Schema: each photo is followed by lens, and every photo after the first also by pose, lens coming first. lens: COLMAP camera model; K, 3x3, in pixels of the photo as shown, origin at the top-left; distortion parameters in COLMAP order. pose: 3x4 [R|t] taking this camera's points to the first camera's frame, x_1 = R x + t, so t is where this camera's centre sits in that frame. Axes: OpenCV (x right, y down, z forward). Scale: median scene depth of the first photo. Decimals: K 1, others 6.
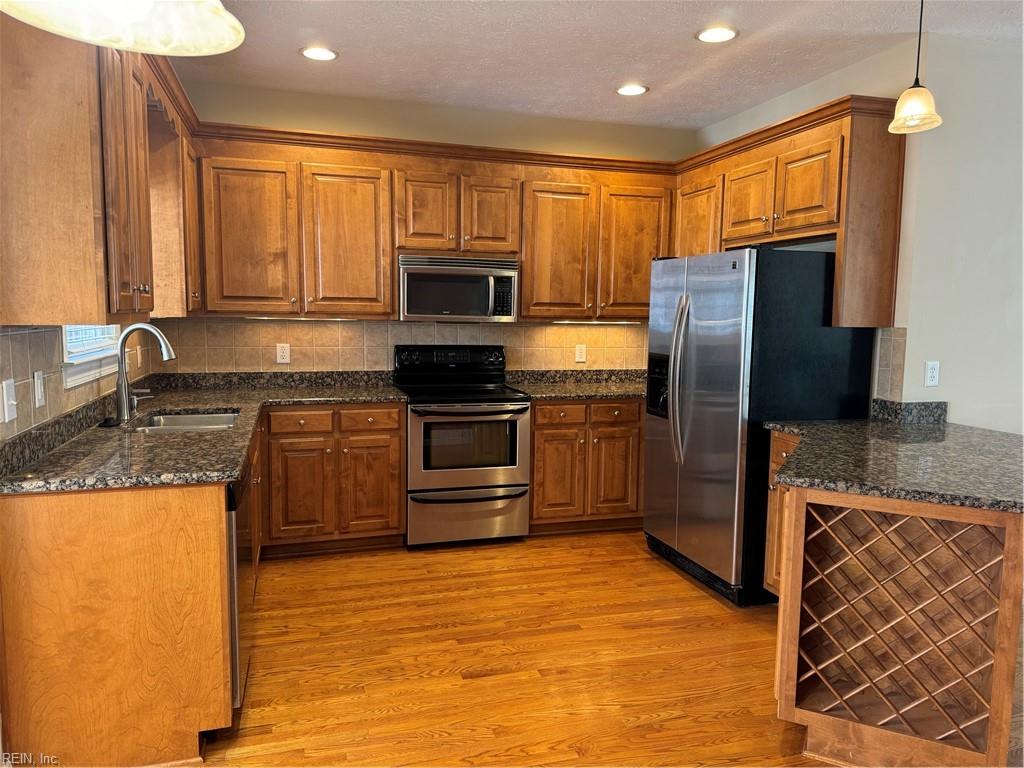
lens RADIAL K [[716.6, 0, 514.2], [0, 716.6, 385.3], [0, 0, 1]] dist [0.077073, -0.096049]
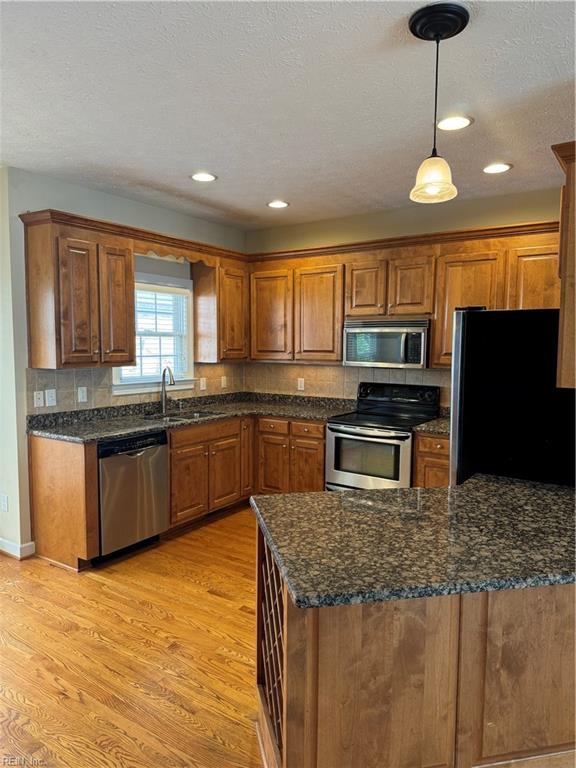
lens RADIAL K [[537.4, 0, 286.1], [0, 537.4, 381.8], [0, 0, 1]] dist [0.077073, -0.096049]
pose [[0.619771, 0.047637, -0.783335, 0.619714], [-0.076668, 0.997057, -0.000025, -0.048009], [0.781029, 0.060073, 0.621599, 0.229724]]
